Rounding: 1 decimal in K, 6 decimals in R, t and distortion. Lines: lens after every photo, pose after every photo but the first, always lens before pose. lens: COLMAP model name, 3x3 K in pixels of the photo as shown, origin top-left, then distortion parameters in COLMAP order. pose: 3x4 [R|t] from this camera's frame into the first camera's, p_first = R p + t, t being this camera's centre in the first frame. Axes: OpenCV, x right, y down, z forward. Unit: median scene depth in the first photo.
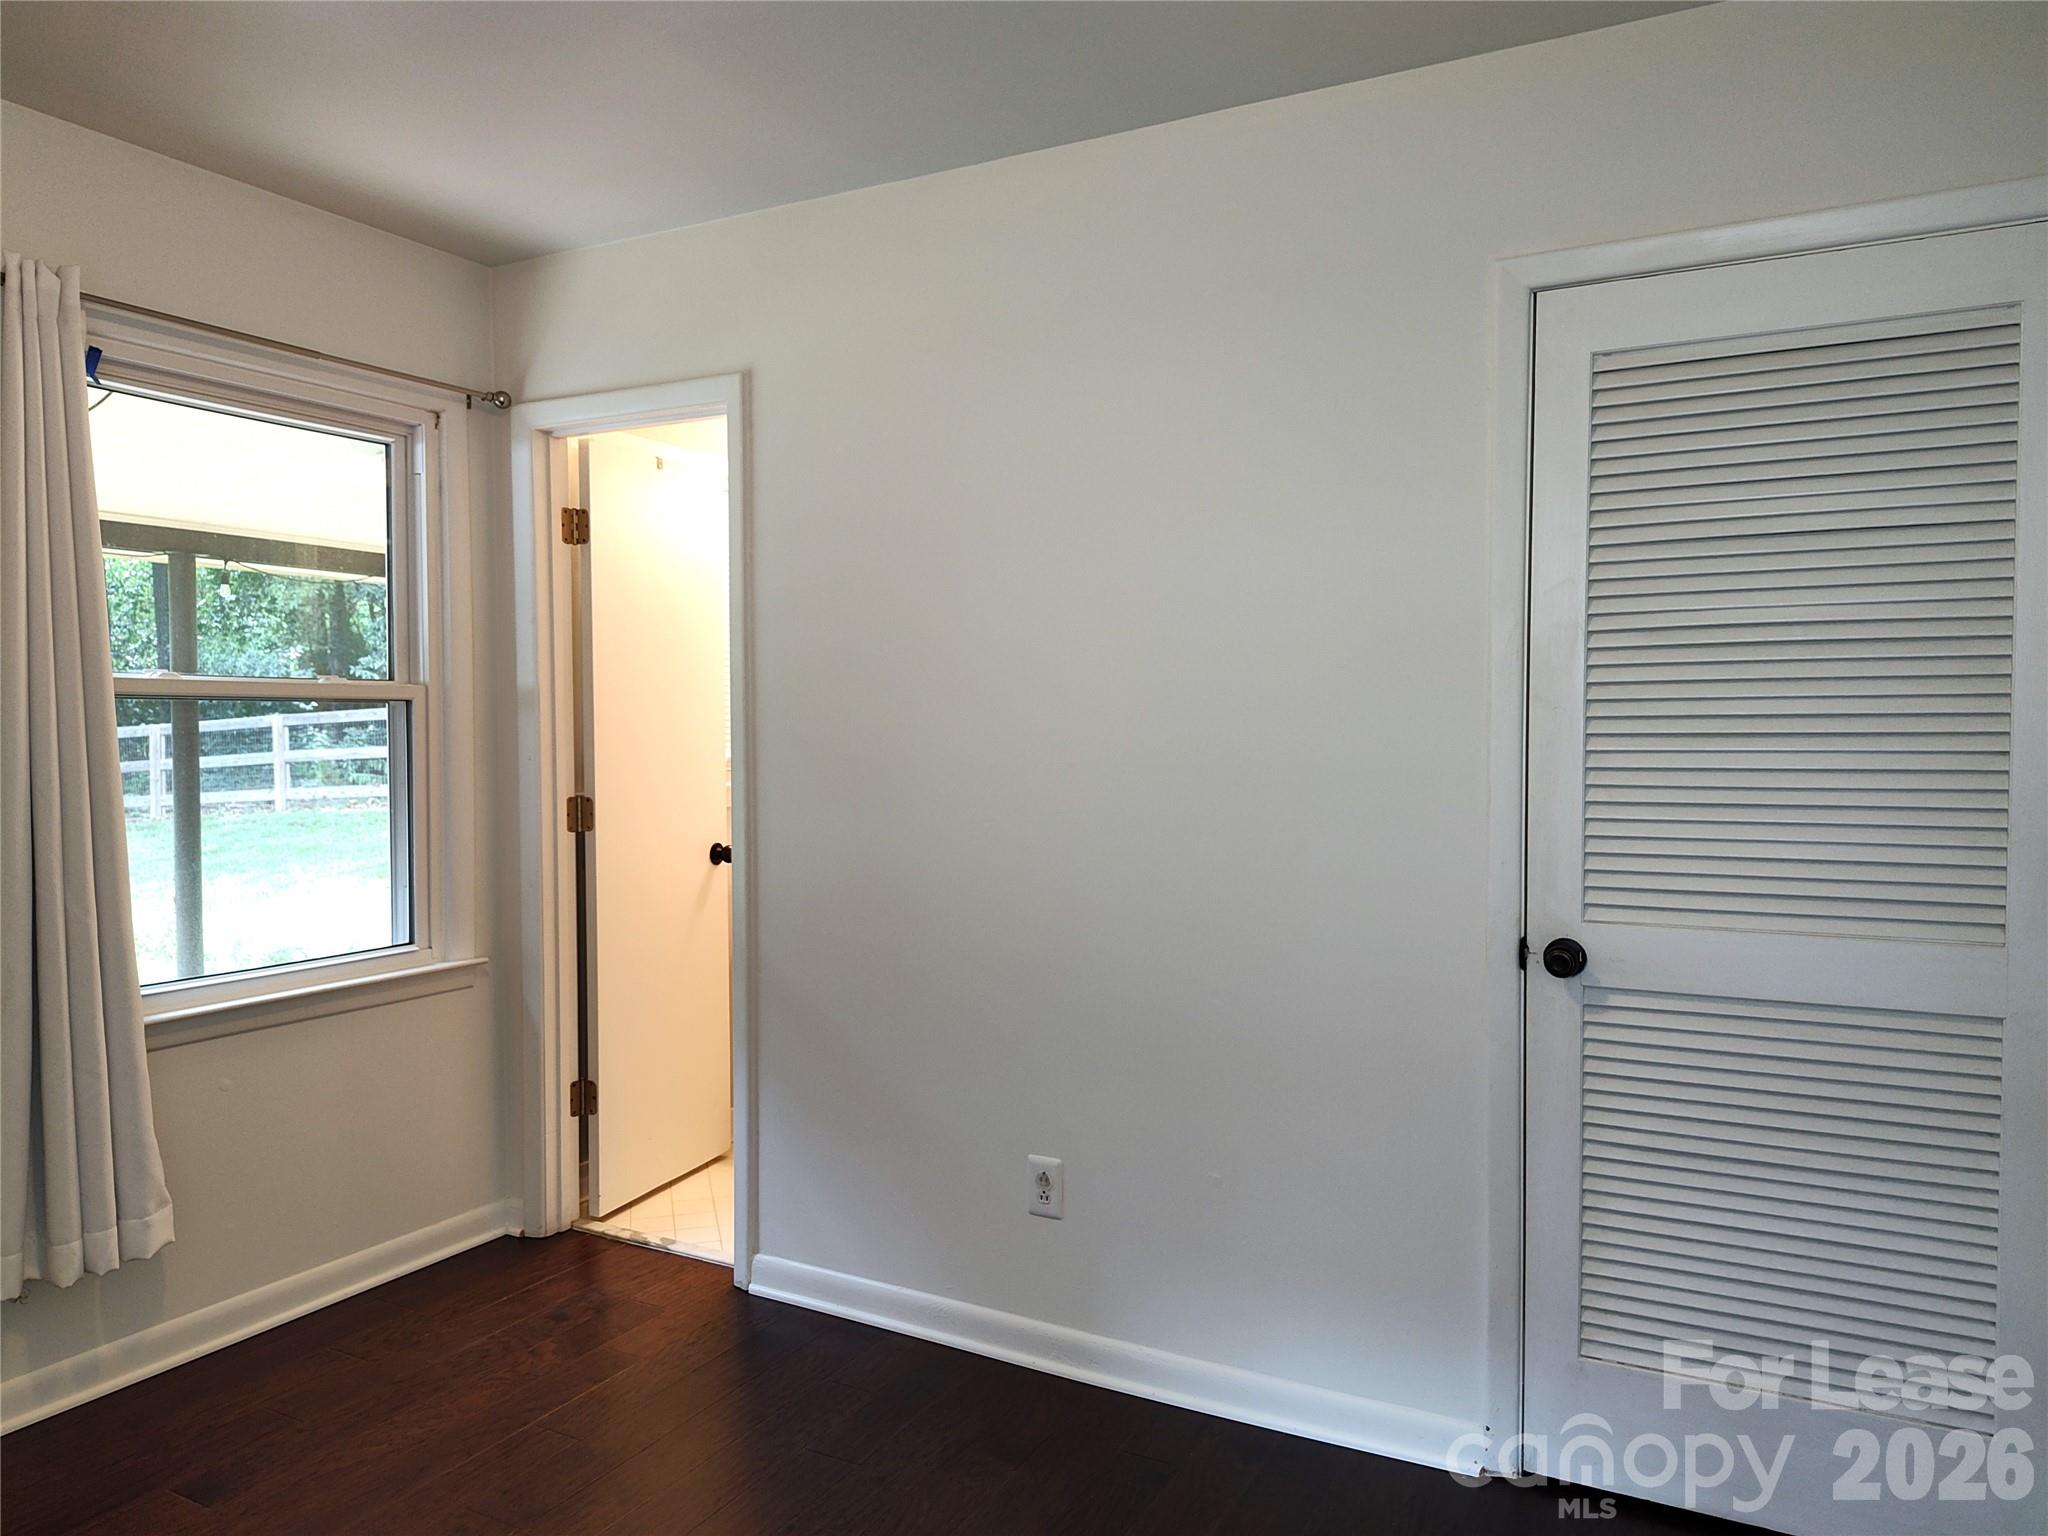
lens RADIAL K [[1417.0, 0, 1024.0], [0, 1417.0, 768.0], [0, 0, 1]] dist [0.007666, 0.001553]
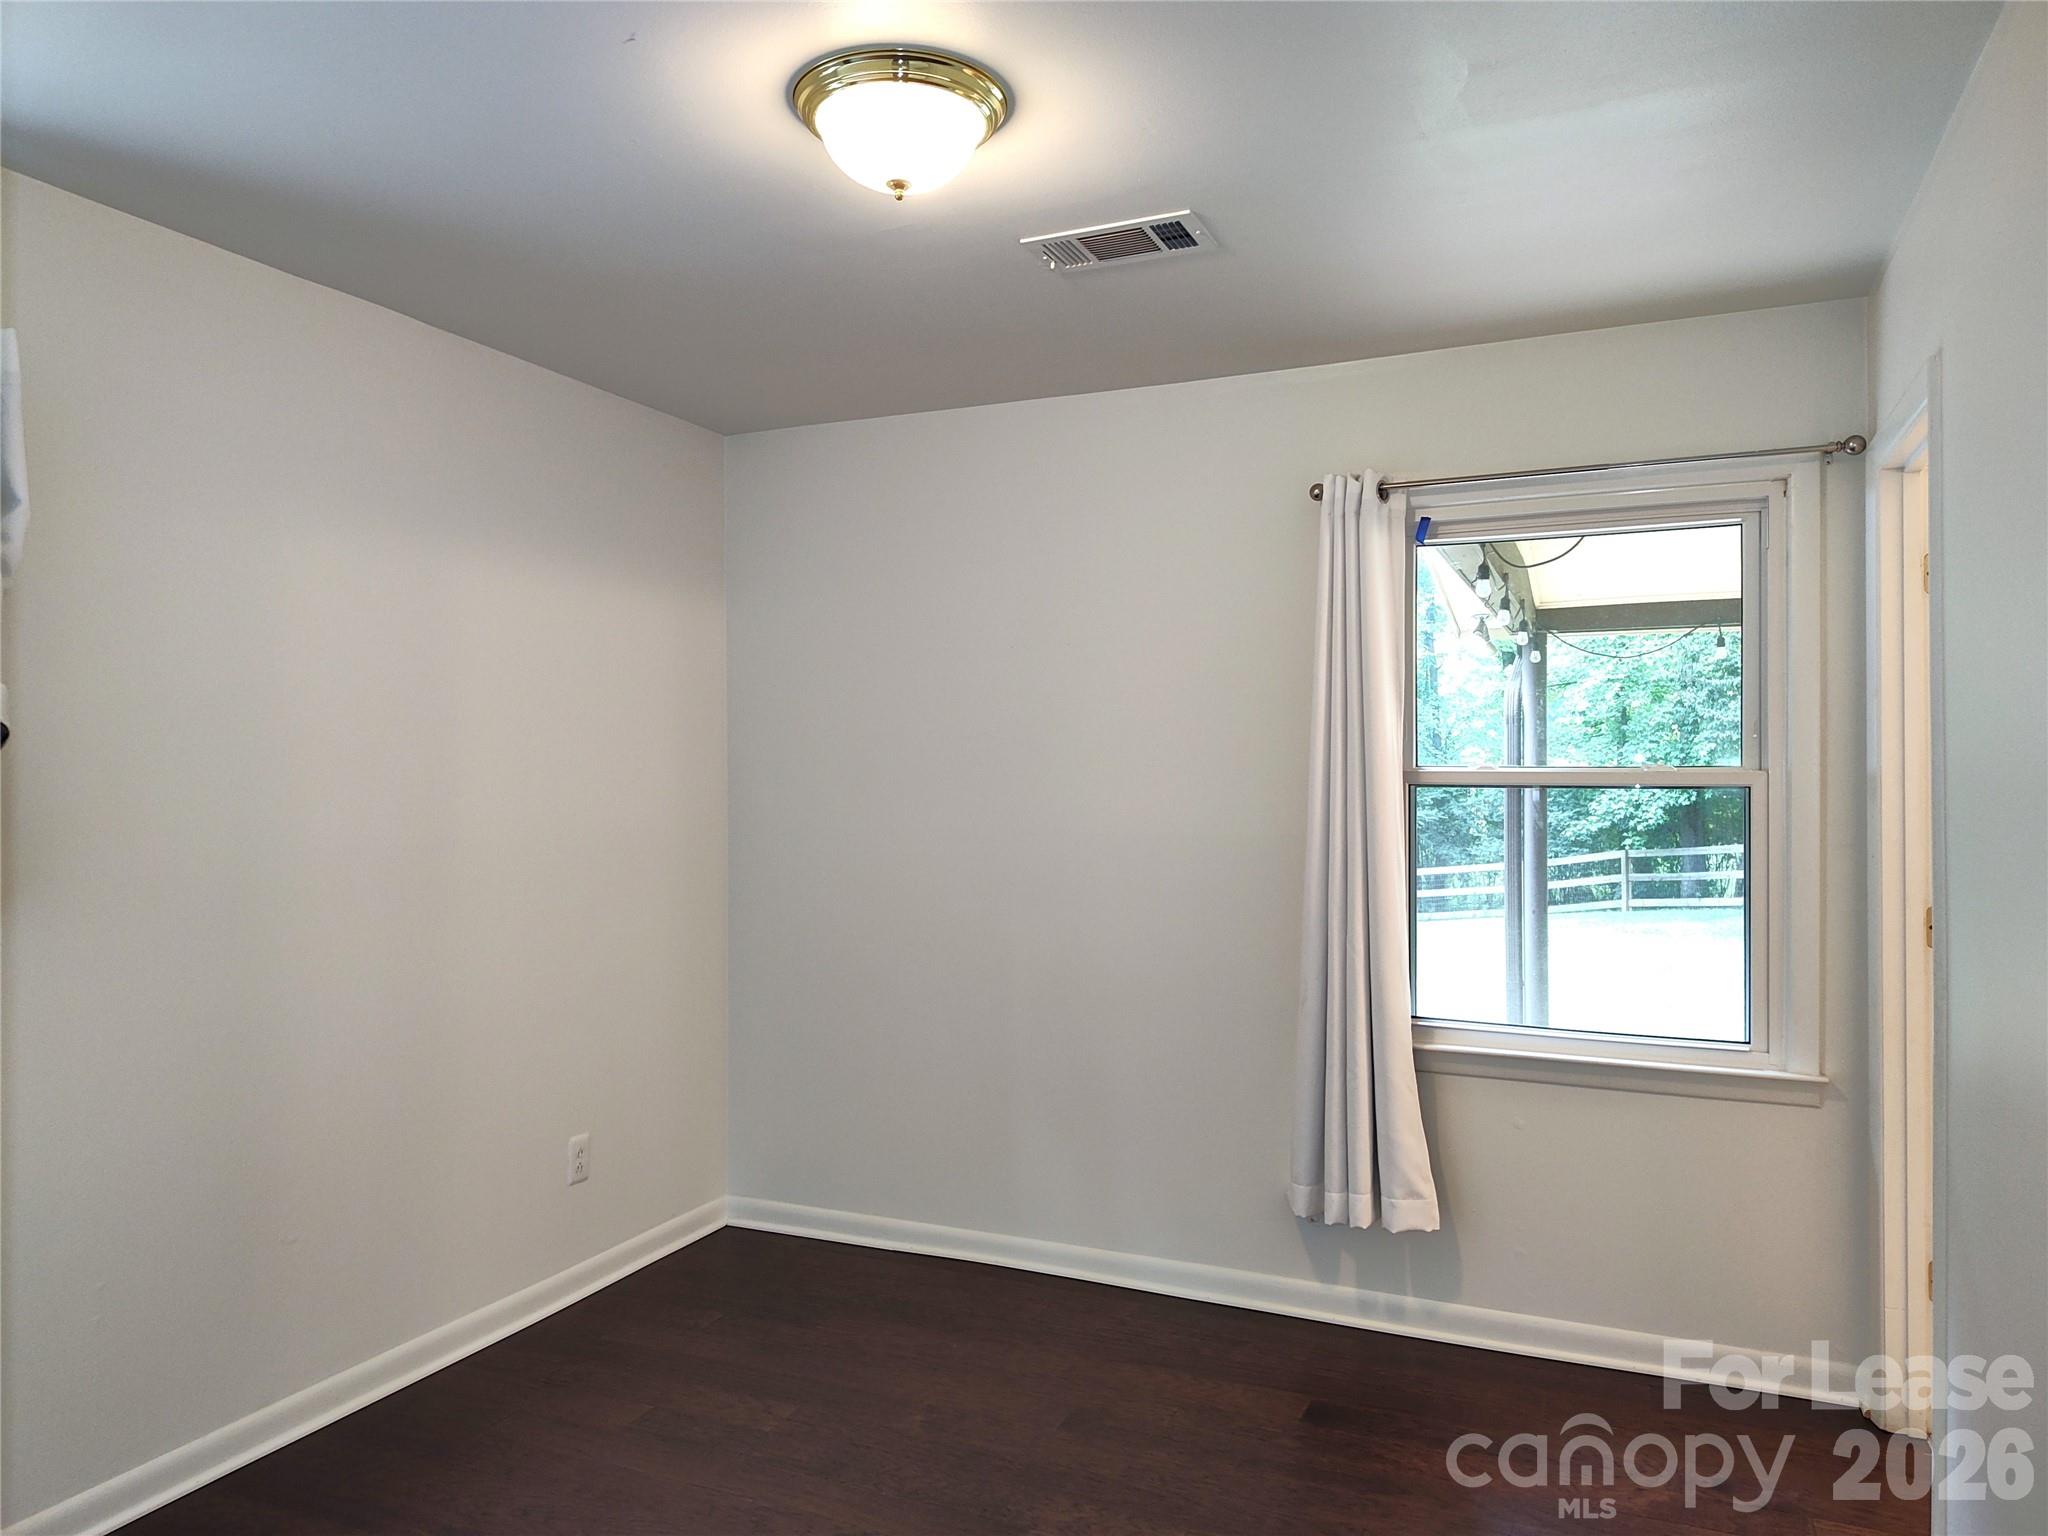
lens RADIAL K [[1391.0, 0, 1021.2], [0, 1391.0, 769.3], [0, 0, 1]] dist [0.055604, -0.070627]
pose [[0.094696, -0.008200, -0.995473, 0.459870], [-0.029909, 0.999491, -0.011079, -0.033624], [0.995057, 0.030823, 0.094402, 0.418192]]
